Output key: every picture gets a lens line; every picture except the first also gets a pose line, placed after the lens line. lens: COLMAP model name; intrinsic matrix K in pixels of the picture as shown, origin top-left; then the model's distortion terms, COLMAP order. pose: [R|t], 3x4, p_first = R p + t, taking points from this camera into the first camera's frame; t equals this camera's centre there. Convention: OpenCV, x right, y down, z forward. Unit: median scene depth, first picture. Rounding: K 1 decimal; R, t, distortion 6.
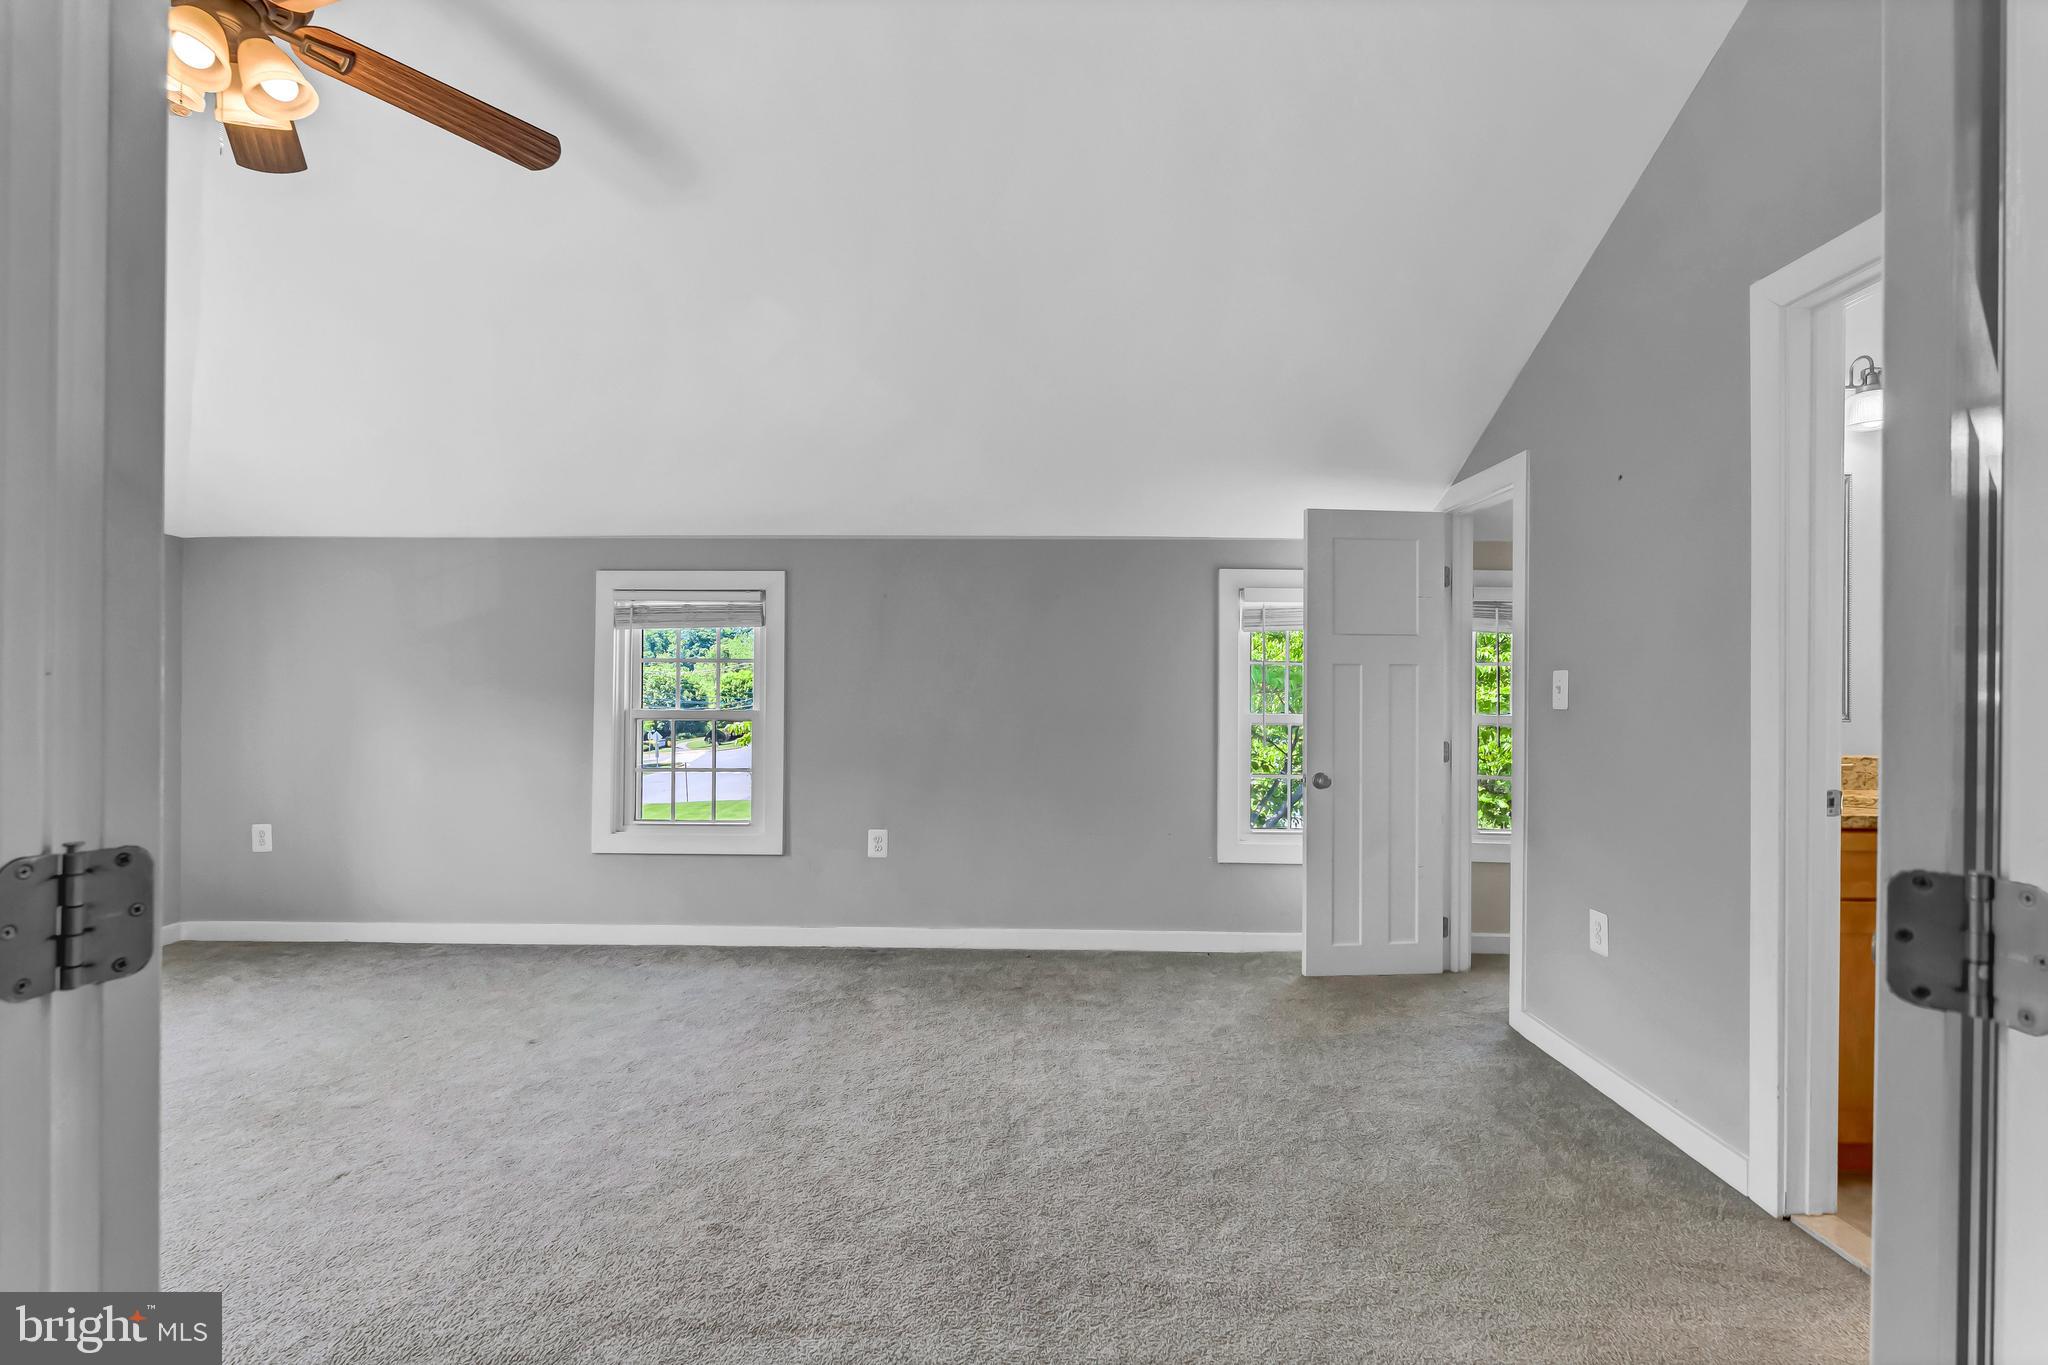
lens RADIAL K [[933.9, 0, 1023.5], [0, 933.9, 701.7], [0, 0, 1]] dist [-0.010386, 0.000545]
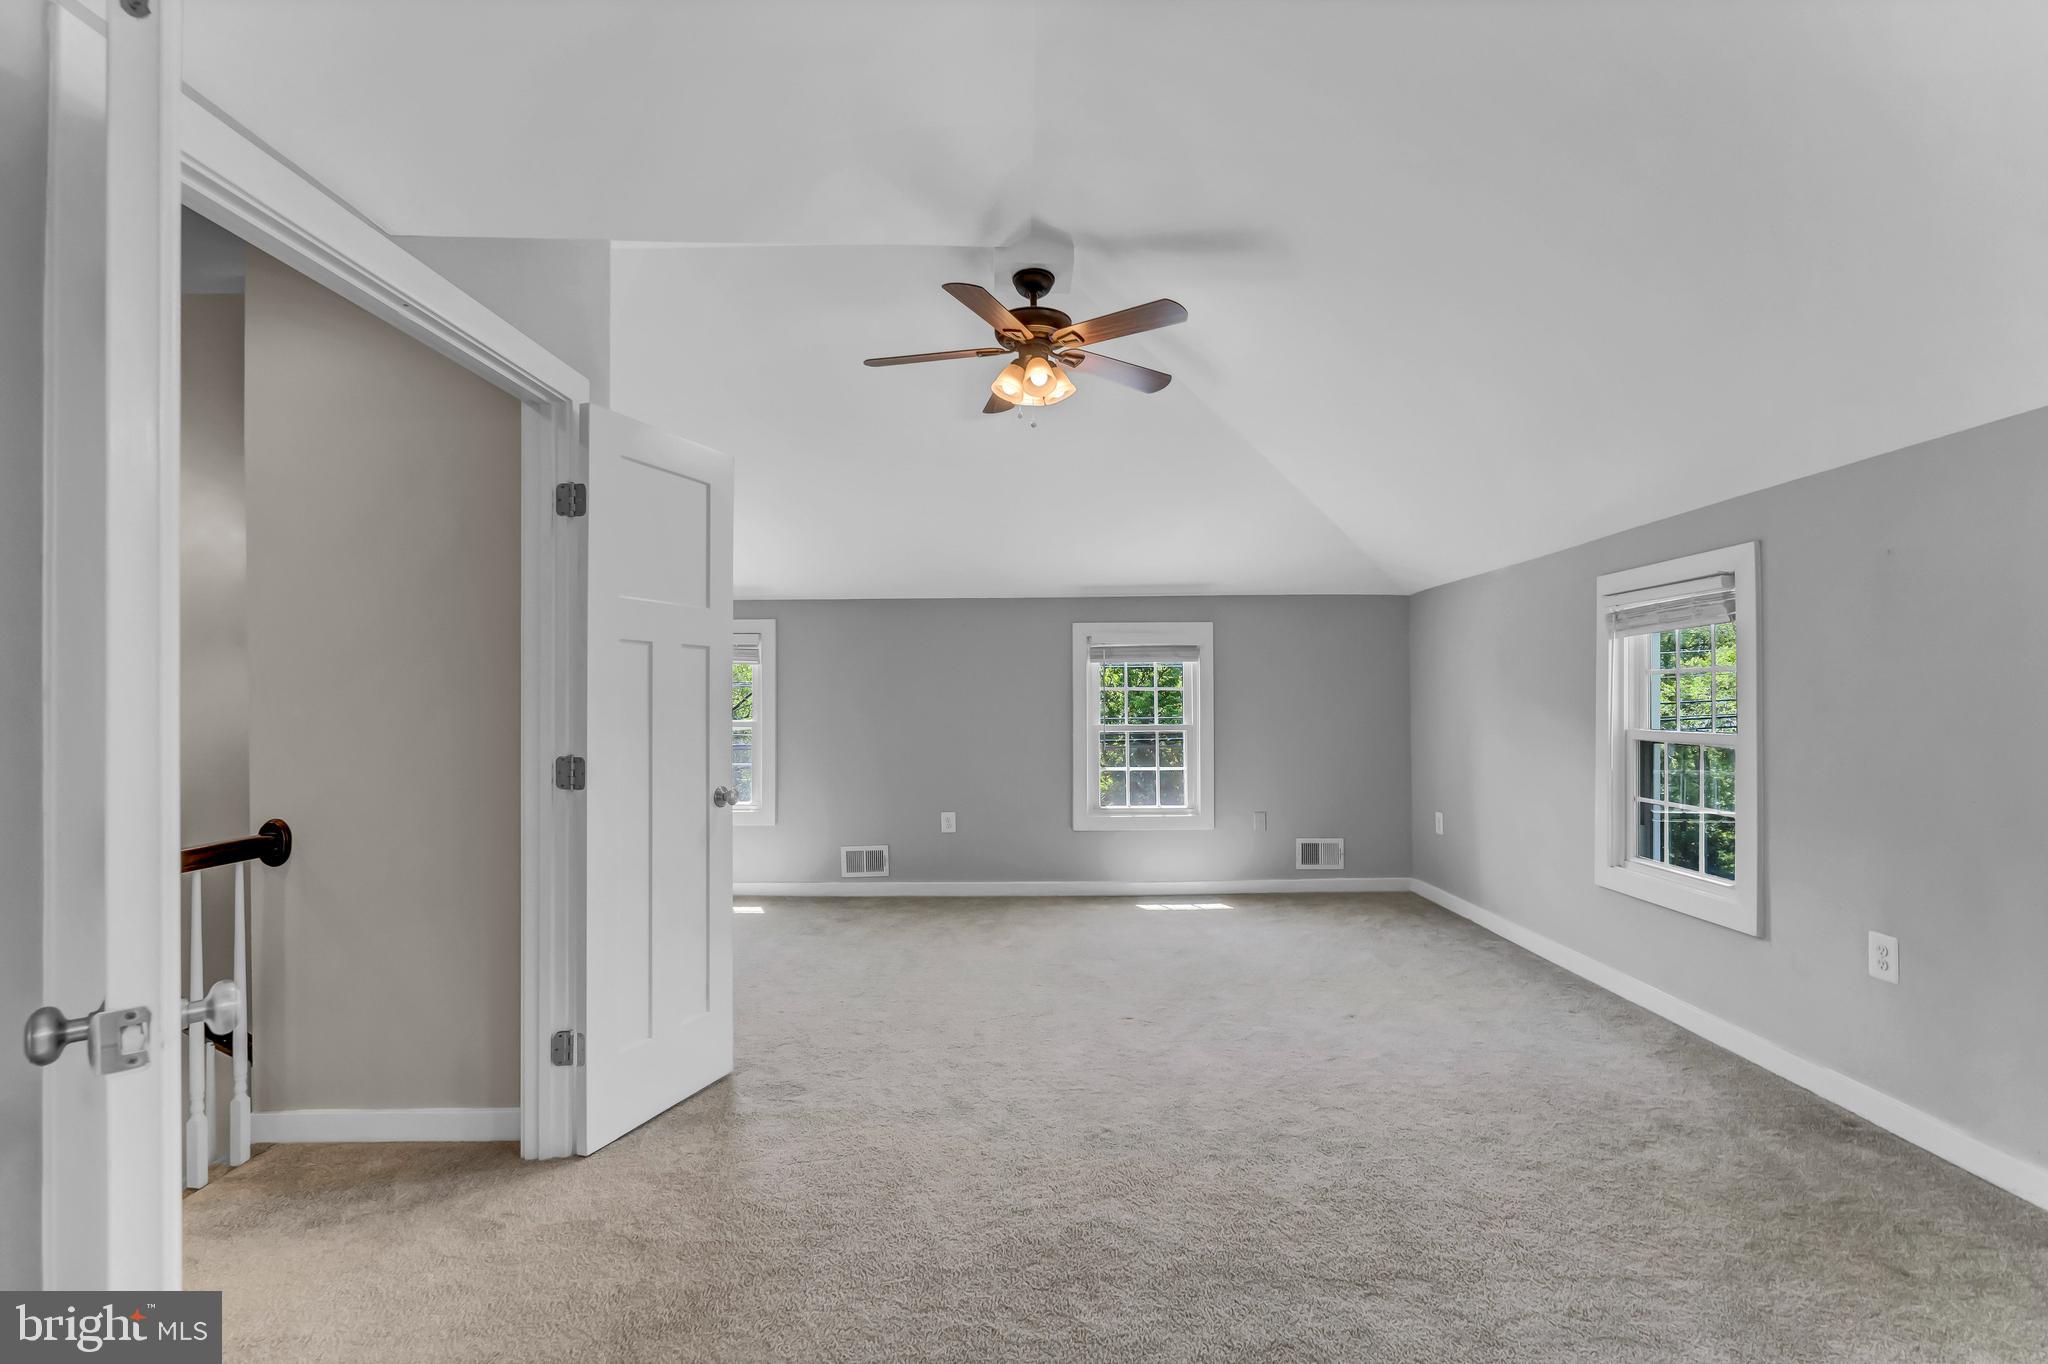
lens RADIAL K [[933.9, 0, 1028.4], [0, 933.9, 692.2], [0, 0, 1]] dist [-0.010386, 0.000545]
pose [[0.006187, -0.013915, -0.999884, 0.504107], [-0.010150, 0.999851, -0.013977, -0.008634], [0.999929, 0.010236, 0.006045, 0.485764]]
